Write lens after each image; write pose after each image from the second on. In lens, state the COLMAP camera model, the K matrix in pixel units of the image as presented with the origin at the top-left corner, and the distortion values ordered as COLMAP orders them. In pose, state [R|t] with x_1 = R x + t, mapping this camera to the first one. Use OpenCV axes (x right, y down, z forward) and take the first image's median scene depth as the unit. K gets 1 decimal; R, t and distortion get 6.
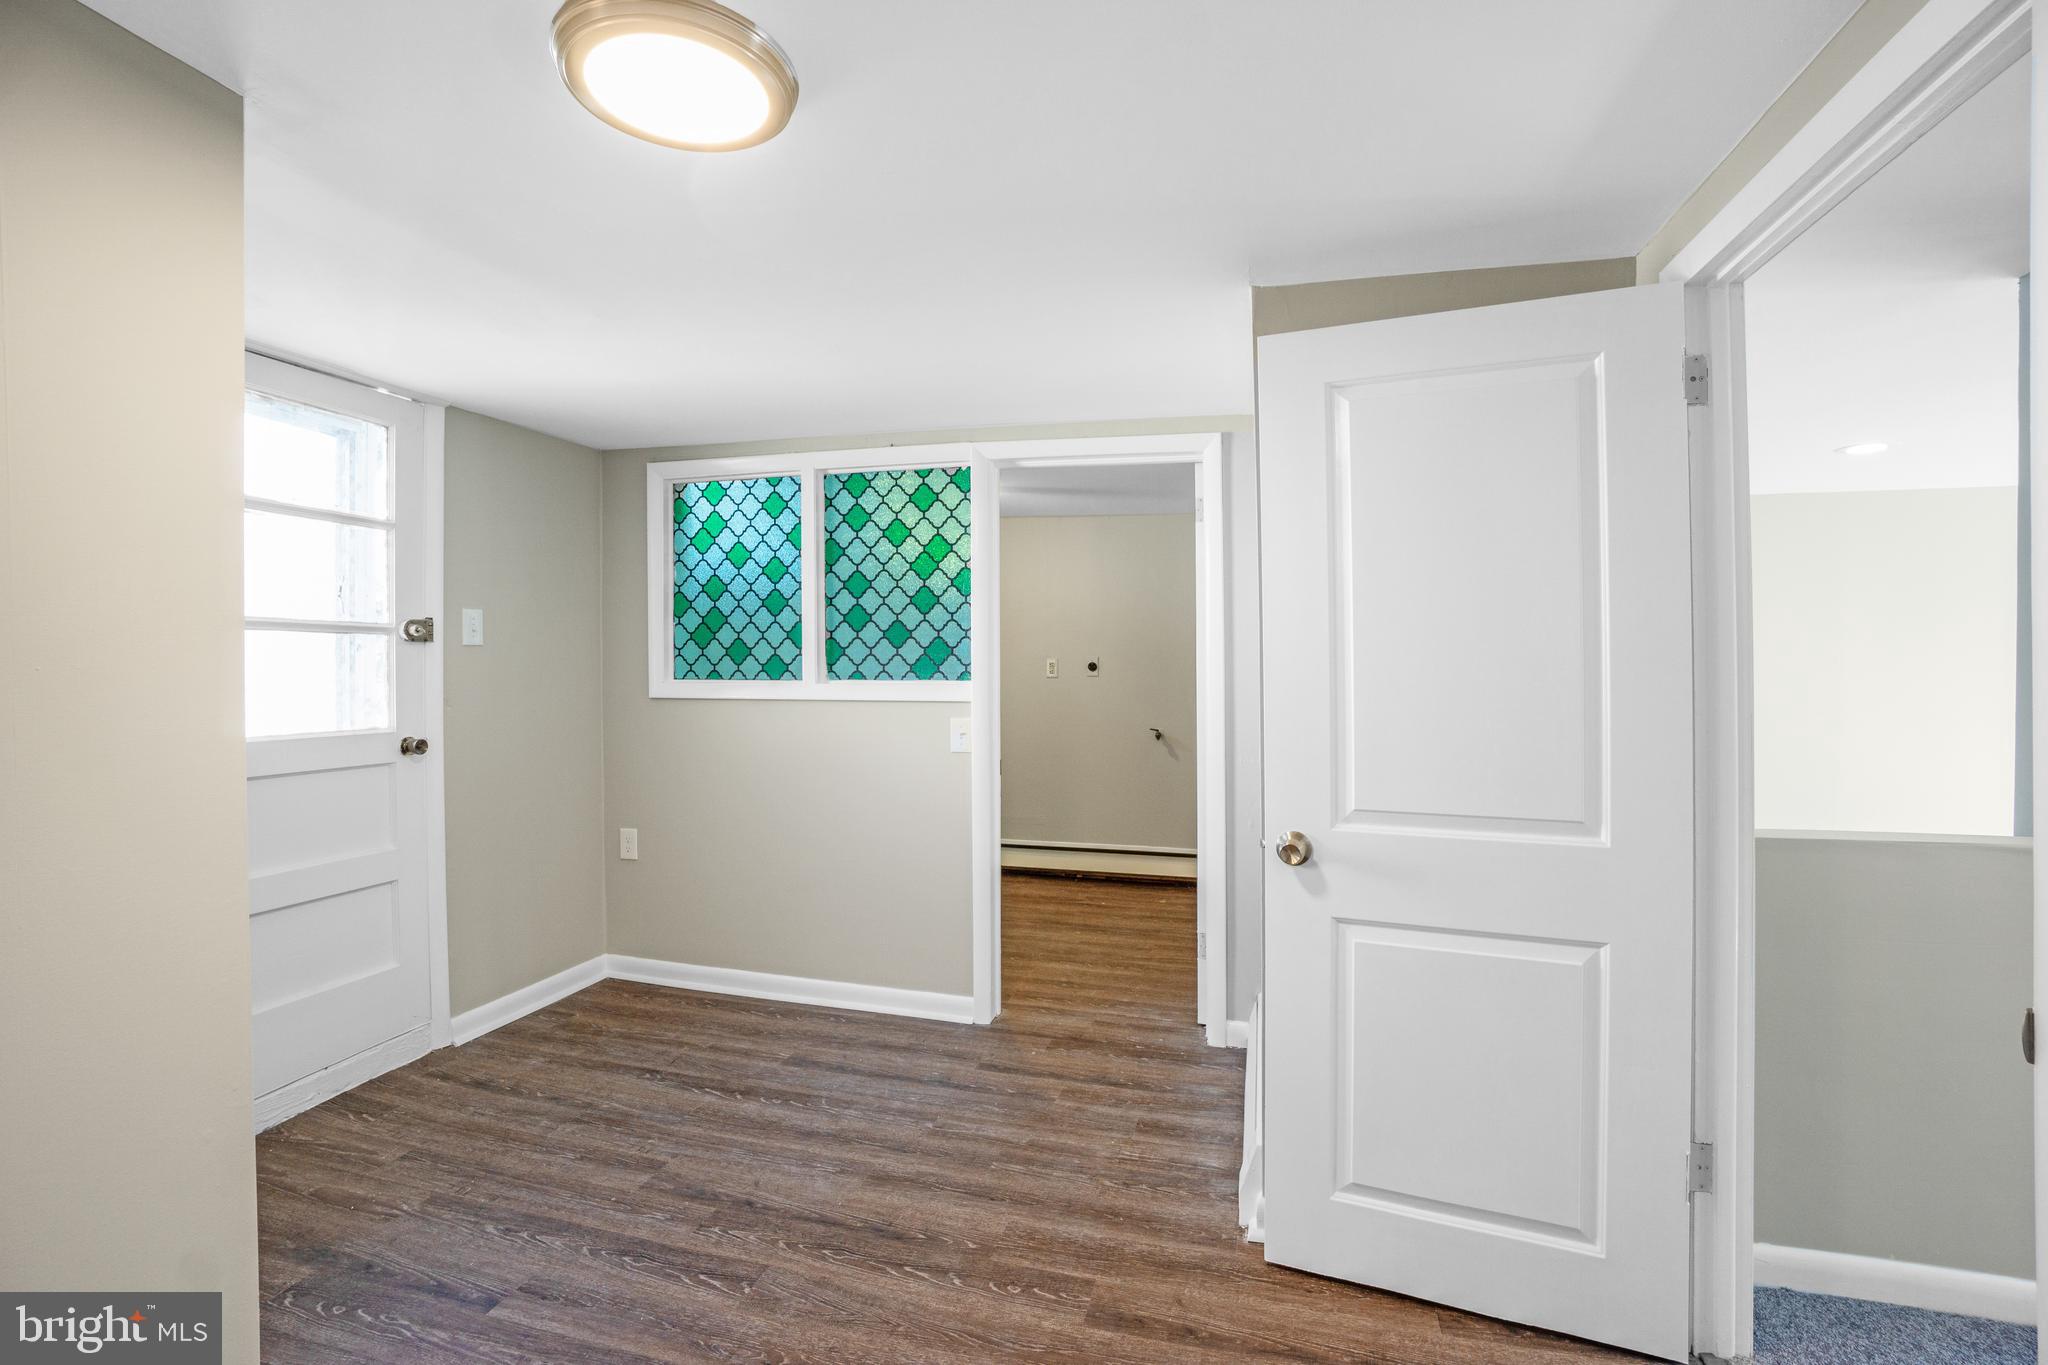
lens RADIAL K [[915.4, 0, 1028.5], [0, 915.4, 665.5], [0, 0, 1]] dist [-0.068714, 0.023020]
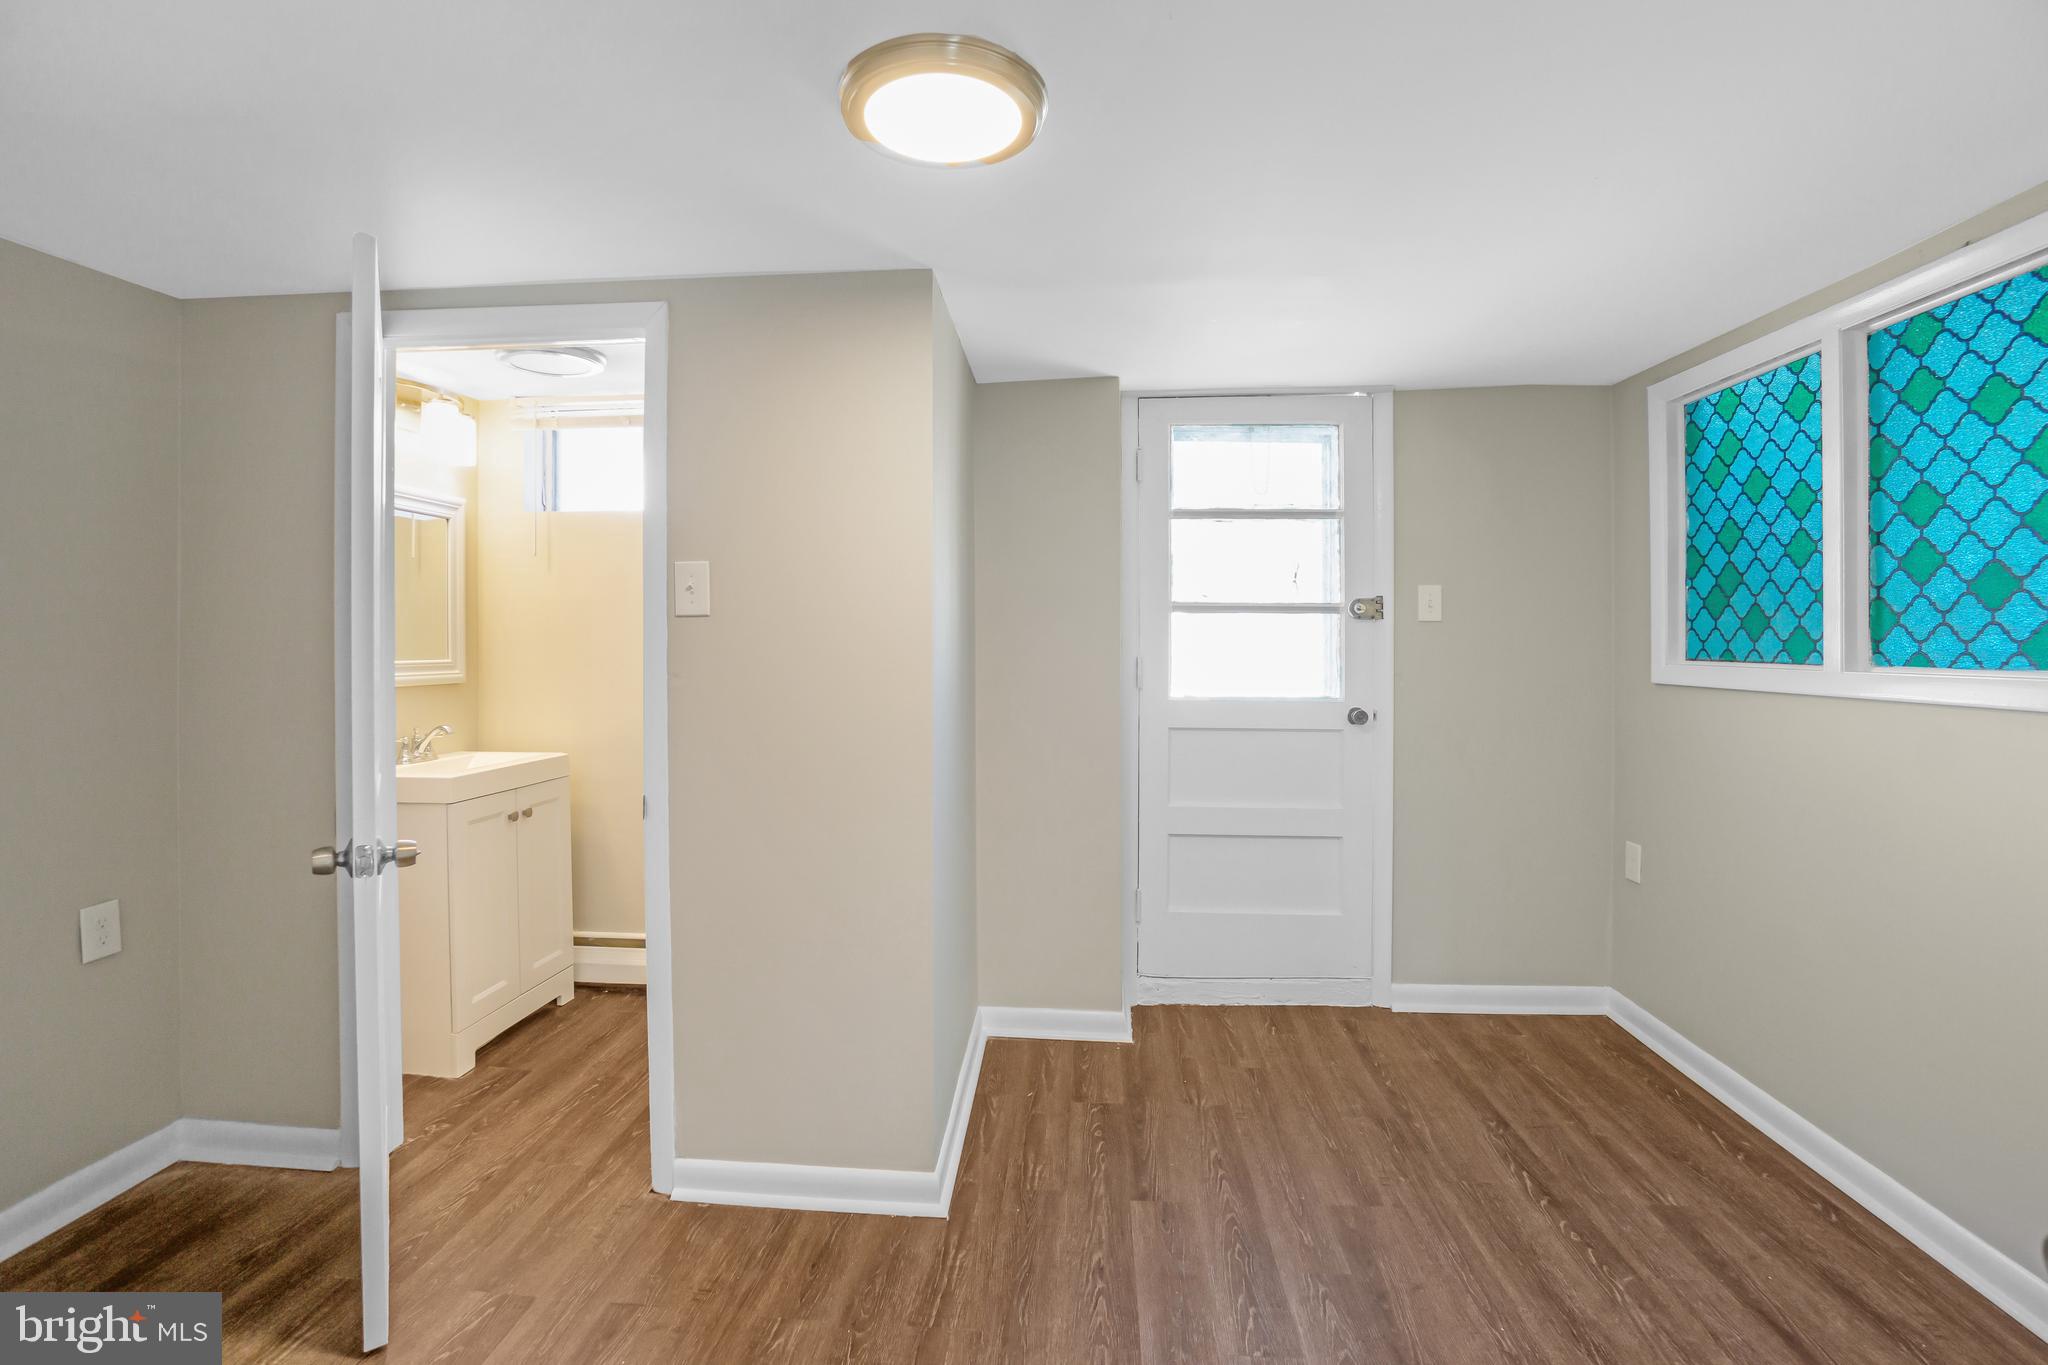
lens RADIAL K [[931.6, 0, 1018.8], [0, 931.6, 652.9], [0, 0, 1]] dist [-0.065522, 0.023387]
pose [[0.178785, 0.011900, -0.983816, 0.292073], [-0.003012, 0.999929, 0.011548, 0.001699], [0.983884, 0.000899, 0.178808, 0.350188]]
